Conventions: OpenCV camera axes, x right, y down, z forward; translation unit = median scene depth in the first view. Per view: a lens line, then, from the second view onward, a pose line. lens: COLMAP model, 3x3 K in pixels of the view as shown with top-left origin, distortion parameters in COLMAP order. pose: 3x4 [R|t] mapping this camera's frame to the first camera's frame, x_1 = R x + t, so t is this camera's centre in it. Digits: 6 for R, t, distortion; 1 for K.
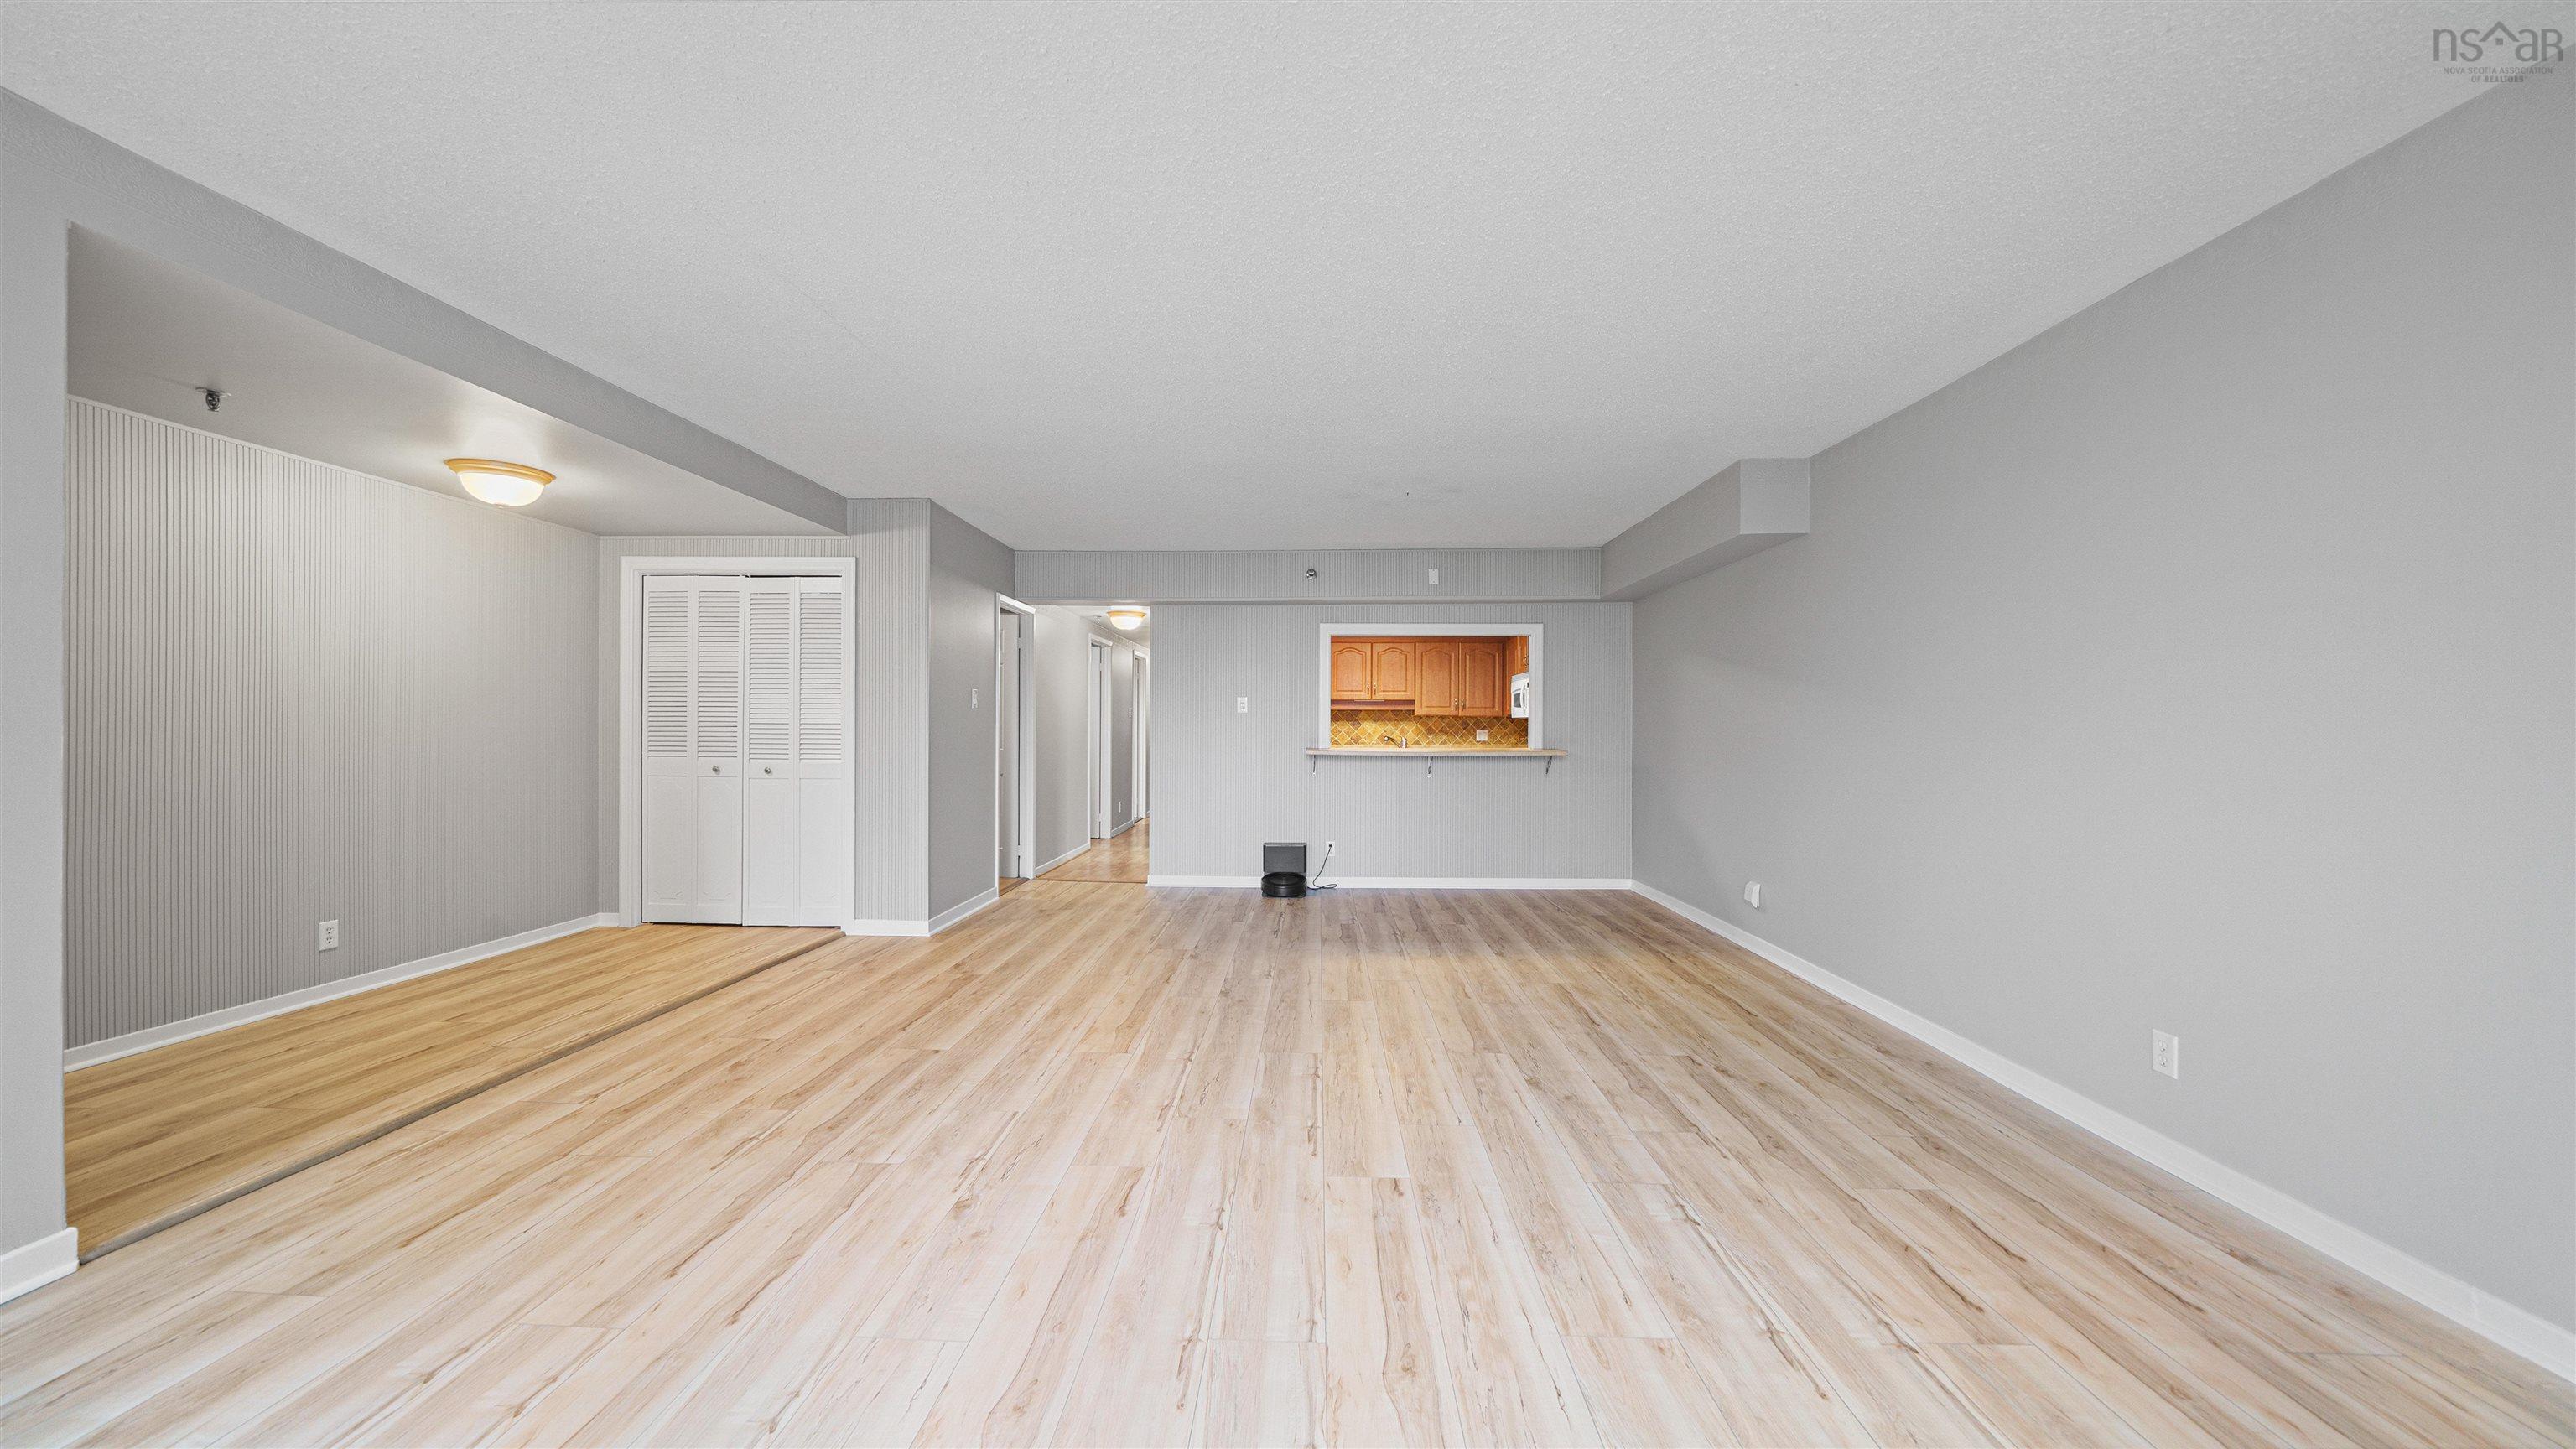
lens RADIAL K [[885.8, 0, 1281.4], [0, 885.8, 733.4], [0, 0, 1]] dist [-0.006186, -0.000018]
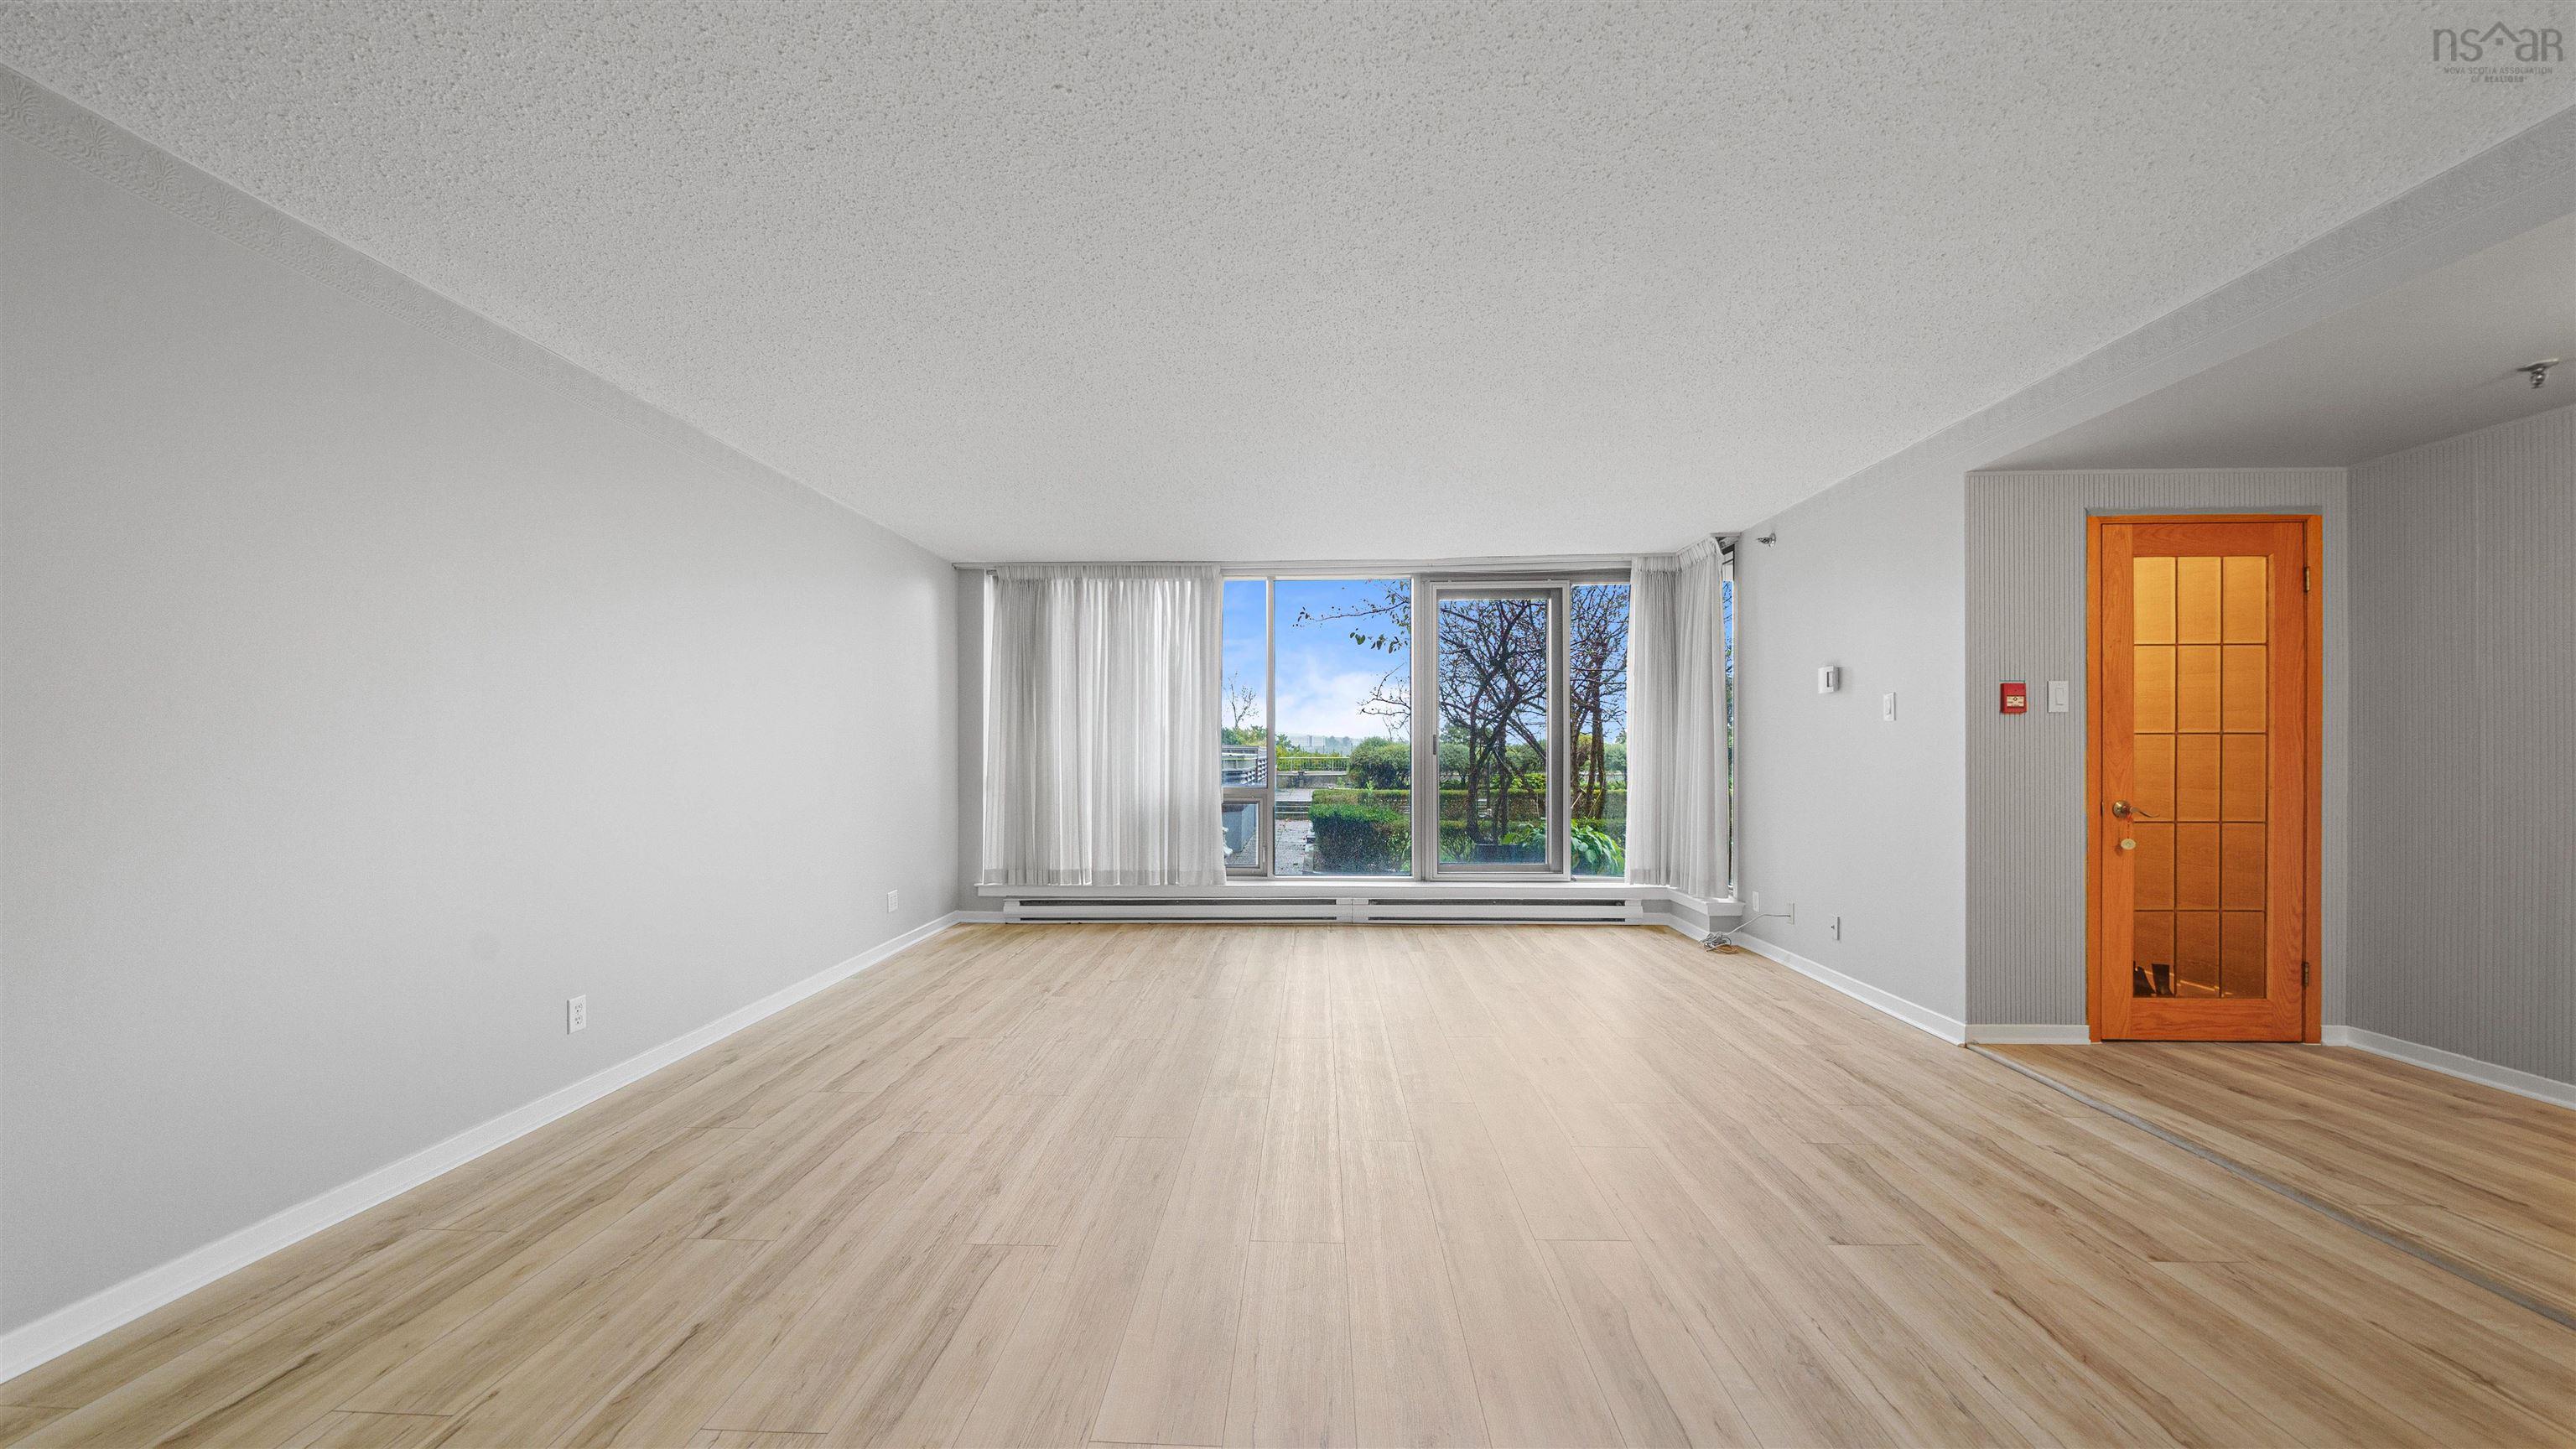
lens RADIAL K [[901.8, 0, 1278.6], [0, 901.8, 746.2], [0, 0, 1]] dist [-0.004642, -0.000246]
pose [[-0.999998, -0.001928, 0.000221, 0.023678], [-0.001928, 0.999996, 0.001940, -0.007470], [-0.000225, 0.001940, -0.999998, 1.560753]]
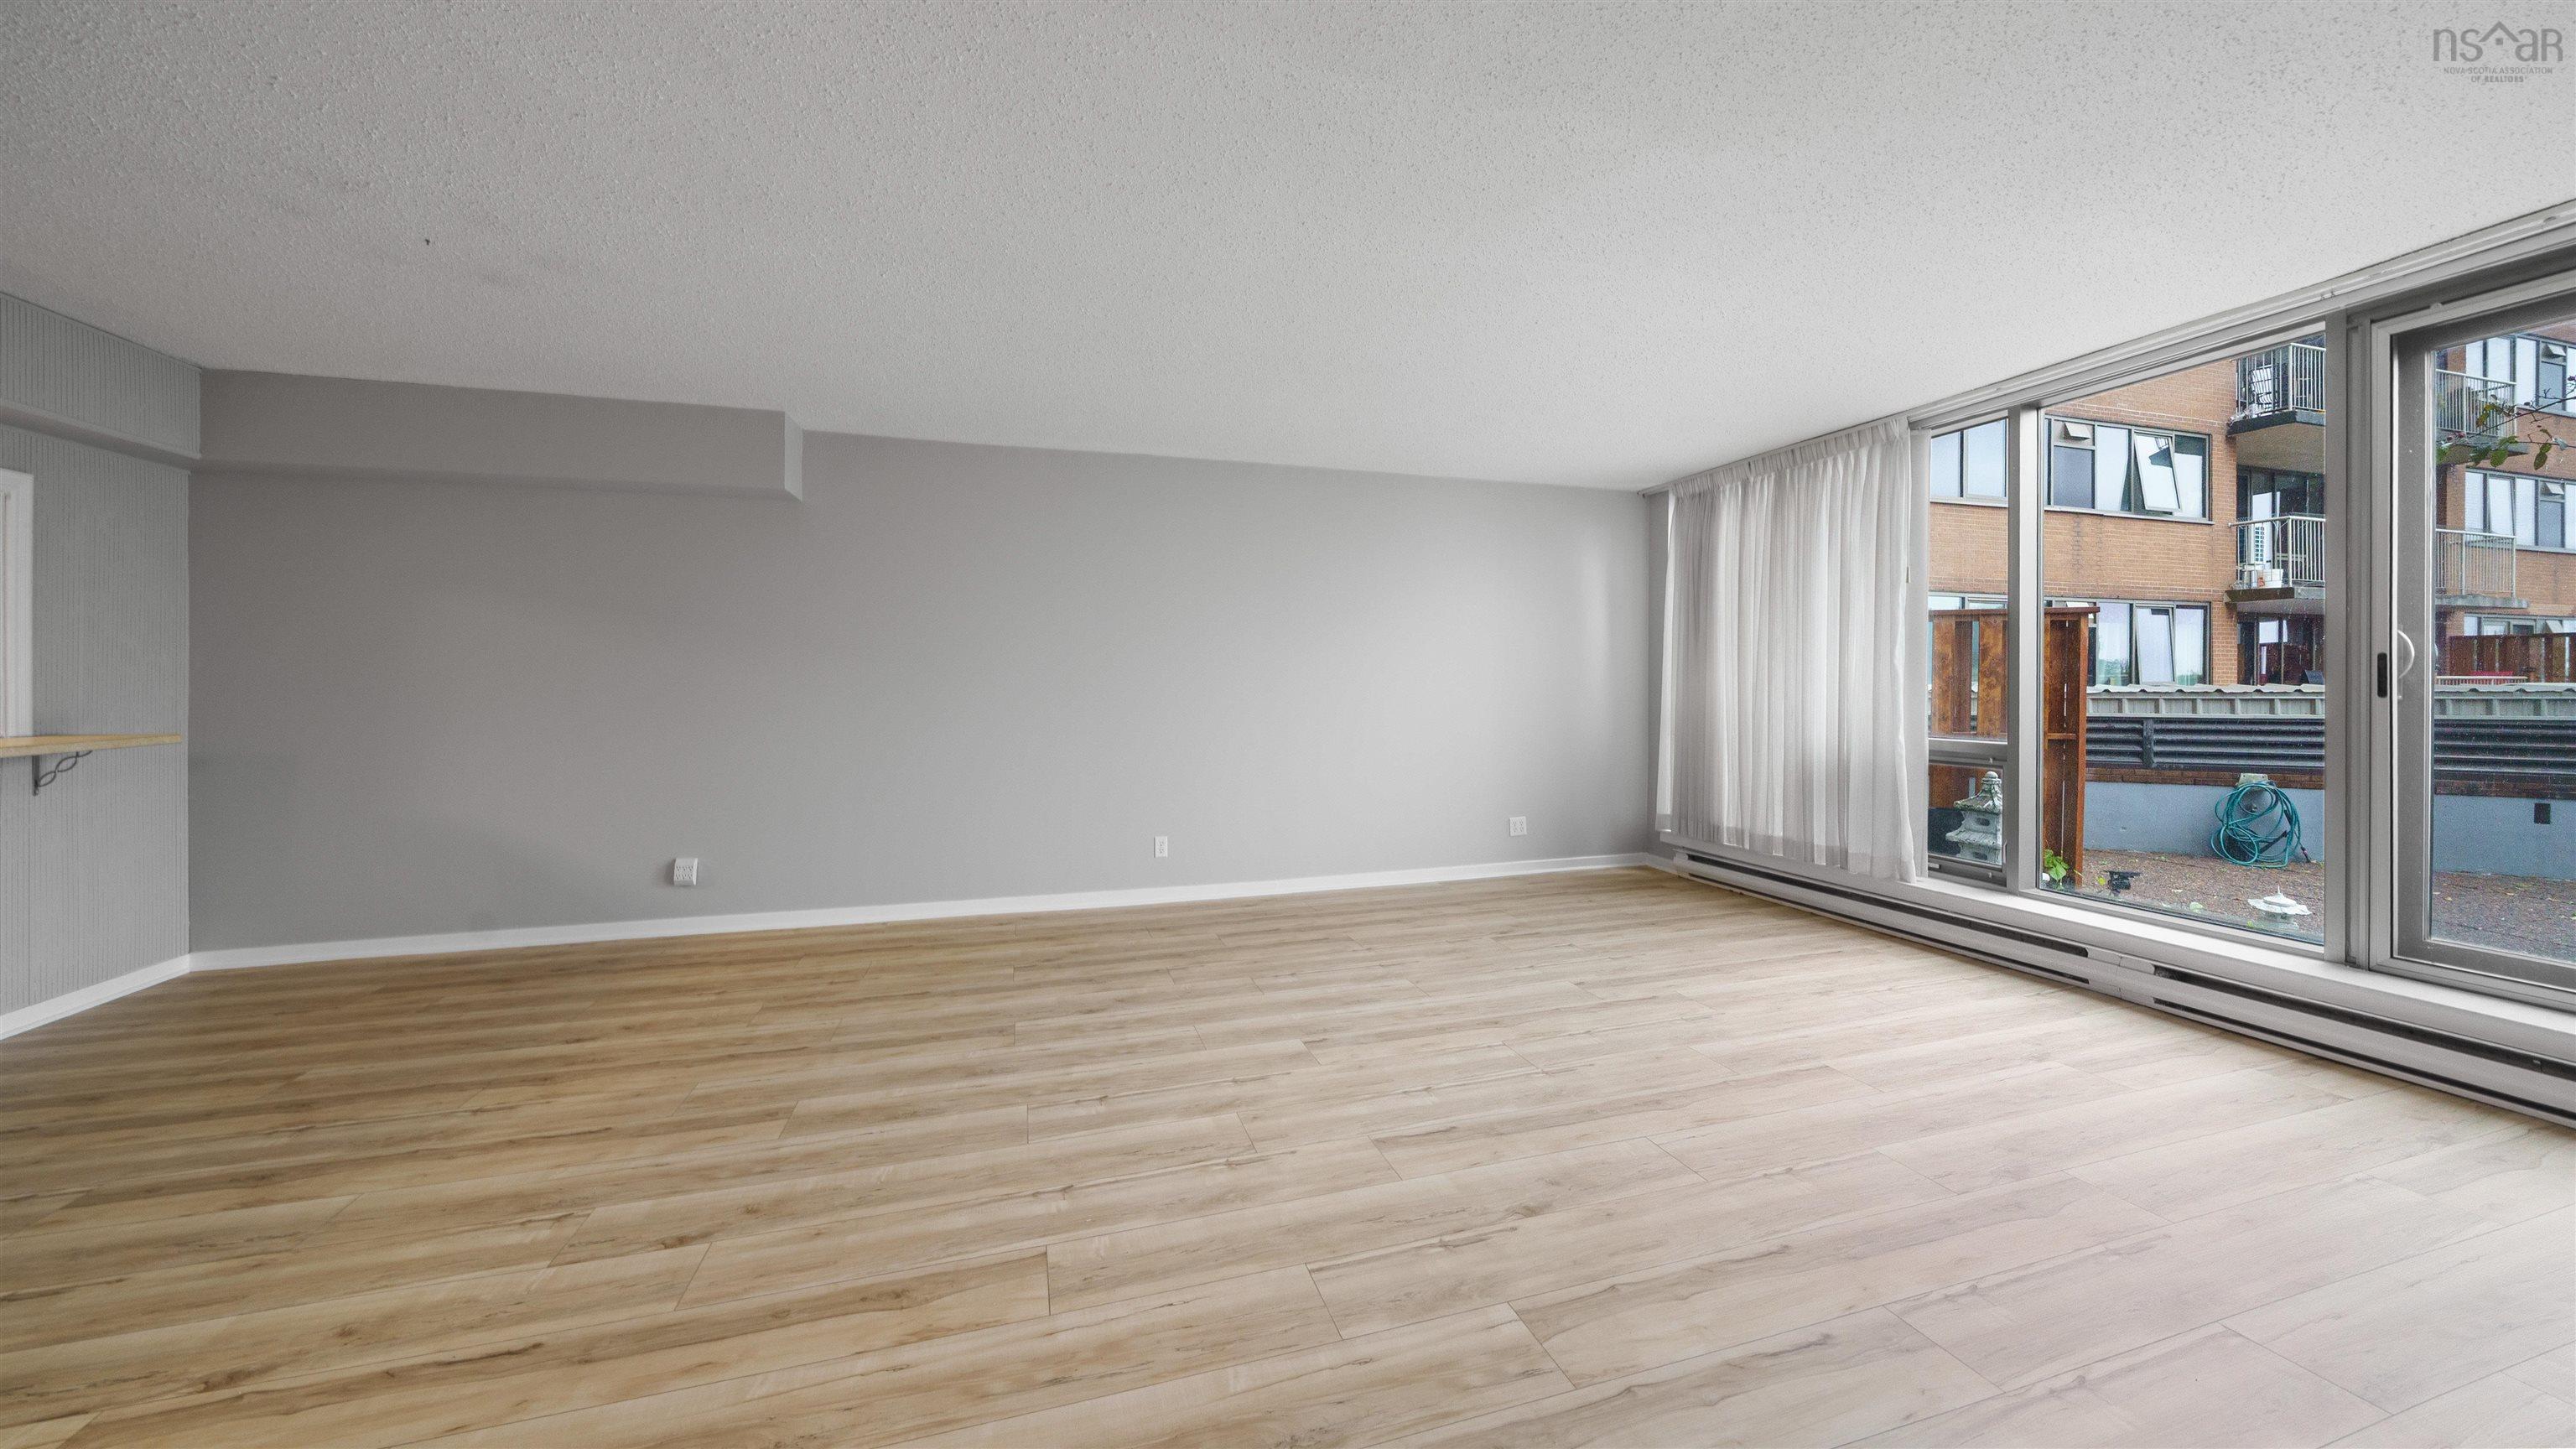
lens RADIAL K [[902.5, 0, 1292.7], [0, 902.5, 684.3], [0, 0, 1]] dist [-0.003933, -0.000126]
pose [[-0.329529, -0.002764, 0.944141, -0.735497], [0.009183, 0.999939, 0.006133, -0.013983], [-0.944101, 0.010691, -0.329484, 0.969996]]
